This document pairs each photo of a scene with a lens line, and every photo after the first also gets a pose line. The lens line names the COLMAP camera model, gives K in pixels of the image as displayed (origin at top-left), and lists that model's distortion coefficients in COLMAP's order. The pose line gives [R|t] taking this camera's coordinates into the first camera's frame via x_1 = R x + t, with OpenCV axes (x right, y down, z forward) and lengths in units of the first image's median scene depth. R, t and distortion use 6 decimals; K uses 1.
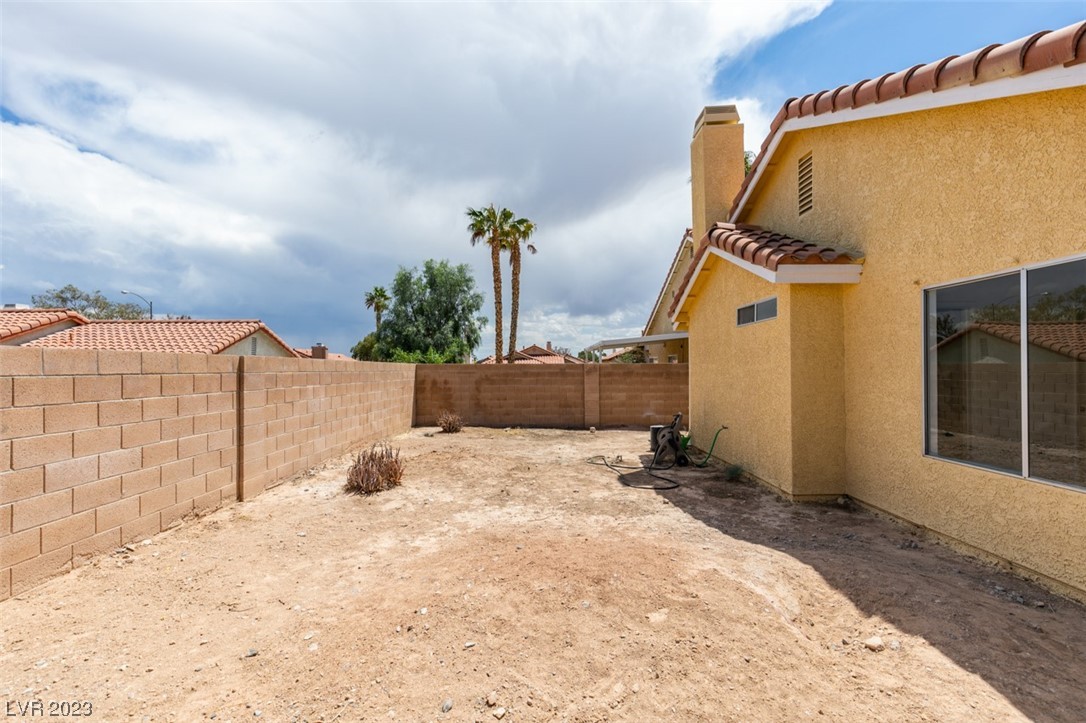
lens RADIAL K [[485.2, 0, 542.3], [0, 485.2, 363.9], [0, 0, 1]] dist [0.008005, -0.001578]
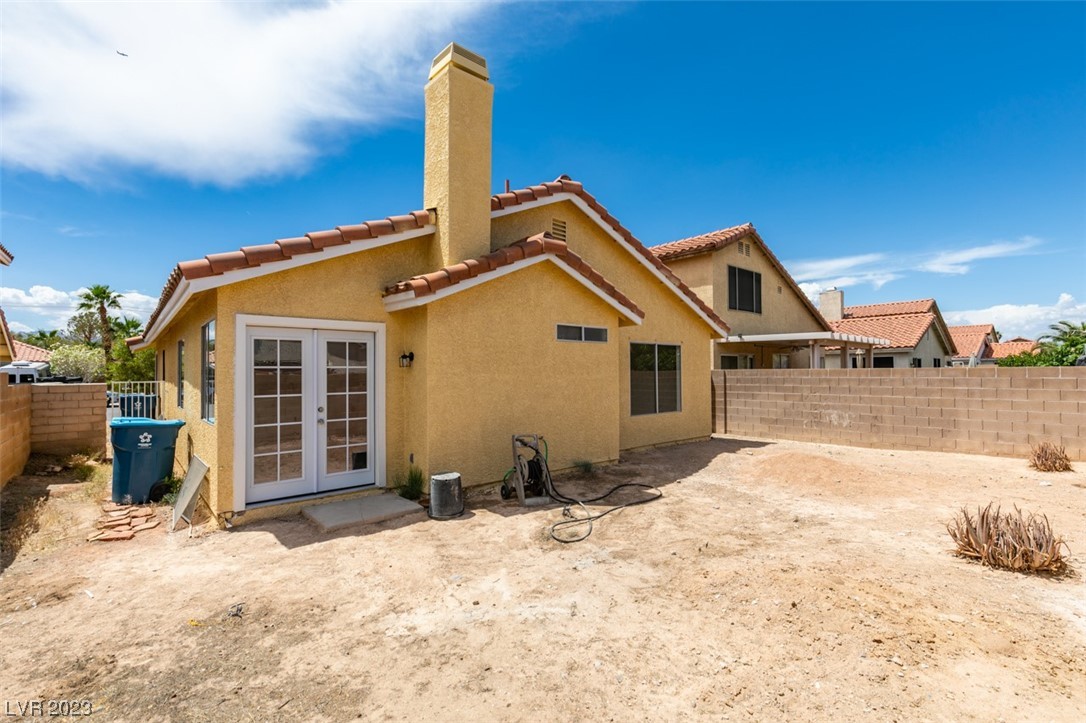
lens RADIAL K [[485.2, 0, 540.5], [0, 485.2, 367.6], [0, 0, 1]] dist [0.008005, -0.001578]
pose [[-0.655230, 0.015005, 0.755280, -0.491753], [-0.000065, 0.999802, -0.019919, 0.007467], [-0.755429, -0.013100, -0.655099, 2.165886]]
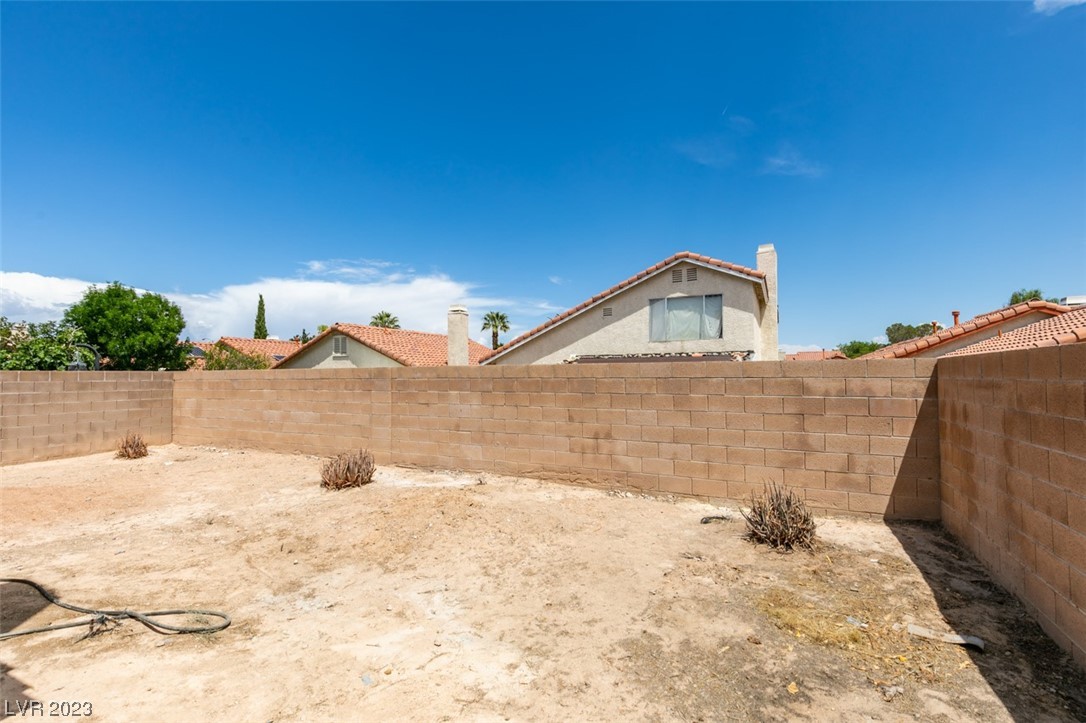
lens RADIAL K [[485.2, 0, 541.1], [0, 485.2, 362.6], [0, 0, 1]] dist [0.008005, -0.001578]
pose [[-0.442695, -0.018091, -0.896490, 0.505883], [0.016671, 0.999458, -0.028401, 0.019863], [0.896517, -0.027518, -0.442154, 2.144783]]
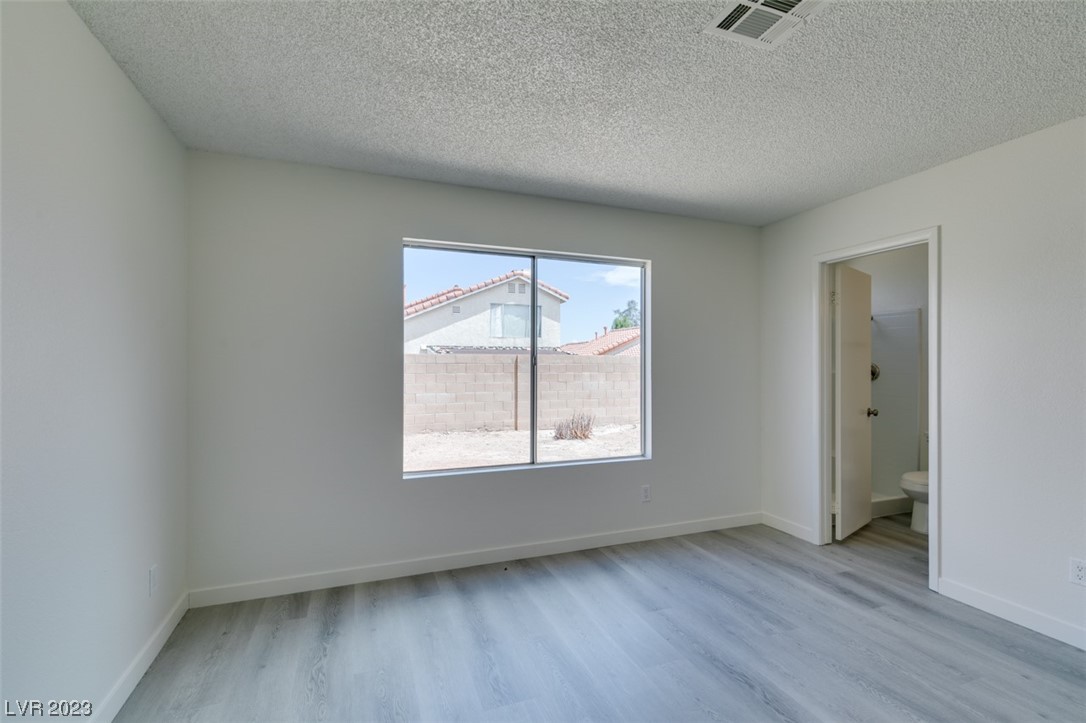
lens RADIAL K [[486.9, 0, 541.0], [0, 486.9, 361.1], [0, 0, 1]] dist [0.009720, 0.000036]
pose [[0.355520, -0.004072, -0.934660, 1.210714], [0.006600, 0.999977, -0.001846, 0.012867], [0.934645, -0.005512, 0.355539, 0.407624]]
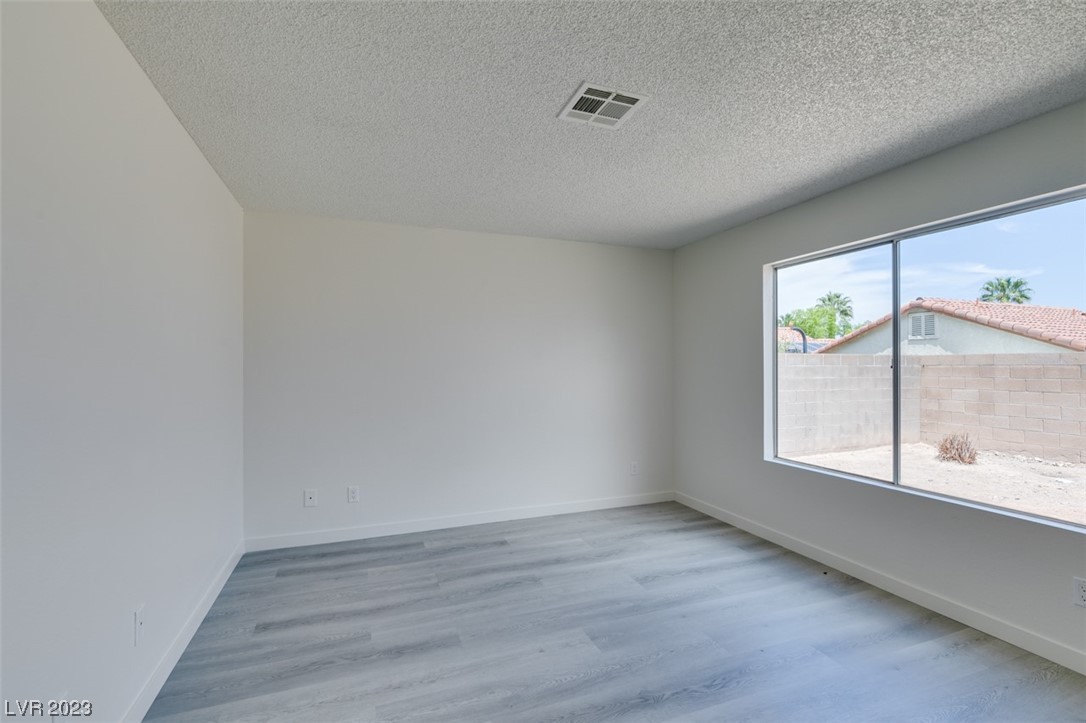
lens RADIAL K [[486.9, 0, 544.0], [0, 486.9, 362.6], [0, 0, 1]] dist [0.009720, 0.000036]
pose [[-0.933571, -0.000402, -0.358392, 1.170874], [0.005338, 0.999873, -0.015027, 0.017034], [0.358352, -0.015942, -0.933450, 0.988084]]
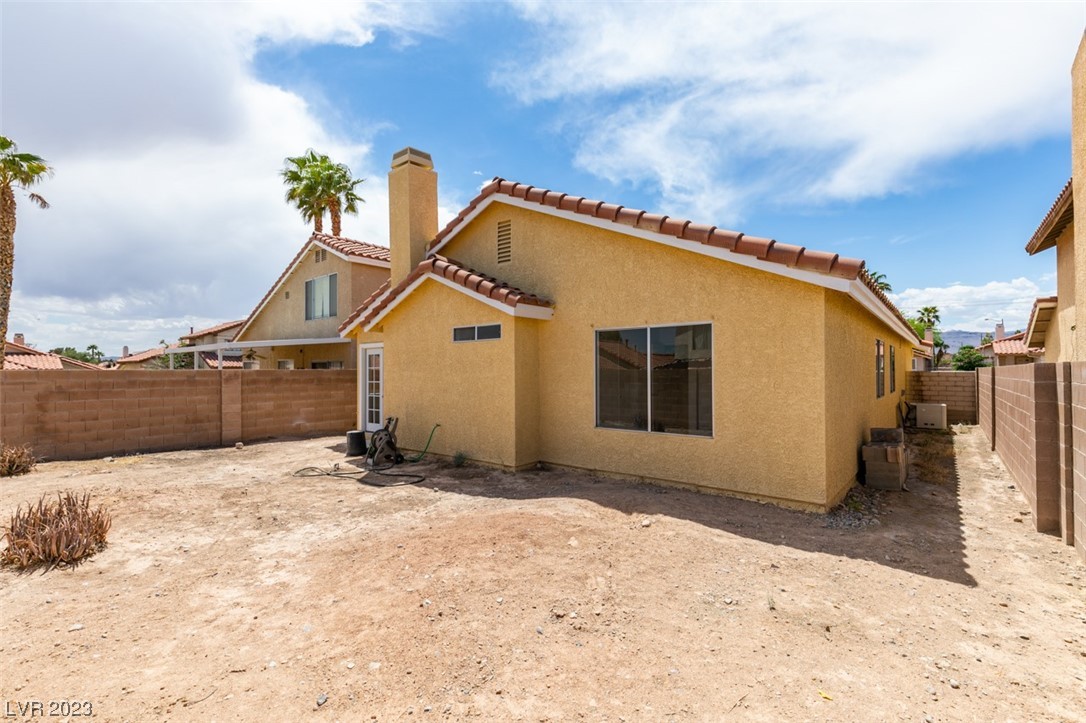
lens RADIAL K [[485.2, 0, 540.7], [0, 485.2, 363.9], [0, 0, 1]] dist [0.008005, -0.001578]
pose [[0.640880, 0.009864, 0.767578, -0.501865], [-0.005057, 0.999950, -0.008628, -0.015150], [-0.767625, 0.001647, 0.640898, 0.047086]]
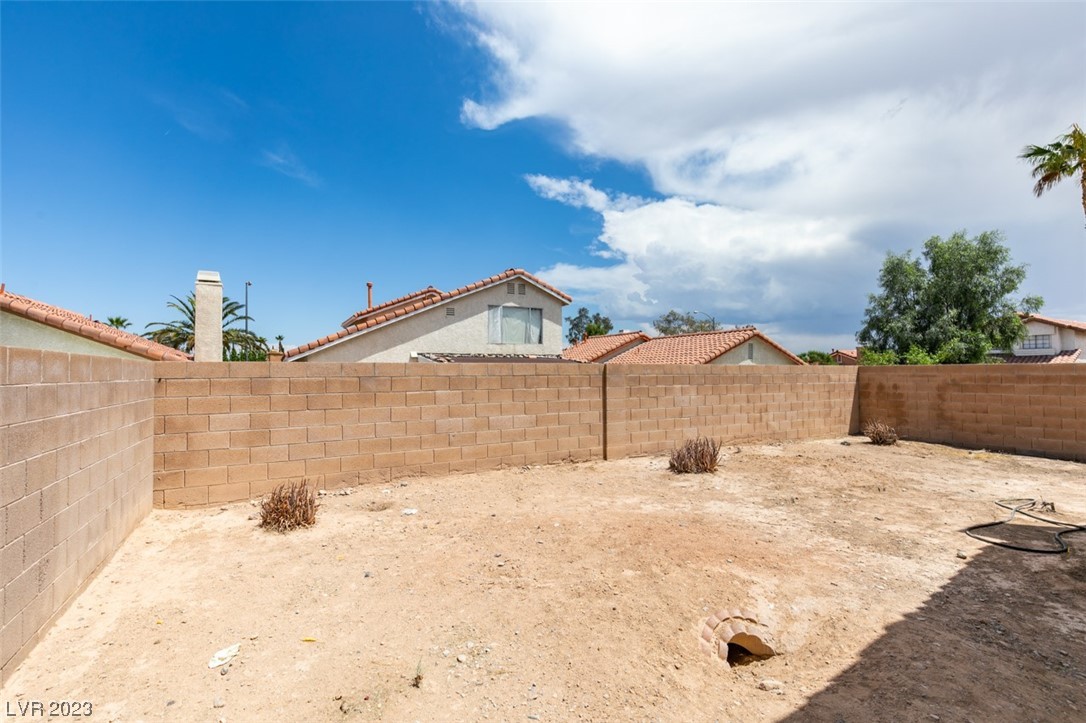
lens RADIAL K [[485.2, 0, 539.3], [0, 485.2, 361.6], [0, 0, 1]] dist [0.008005, -0.001578]
pose [[0.476215, -0.019163, -0.879120, 0.611132], [0.011916, 0.999811, -0.015340, -0.002374], [0.879248, -0.003170, 0.476354, 0.102559]]
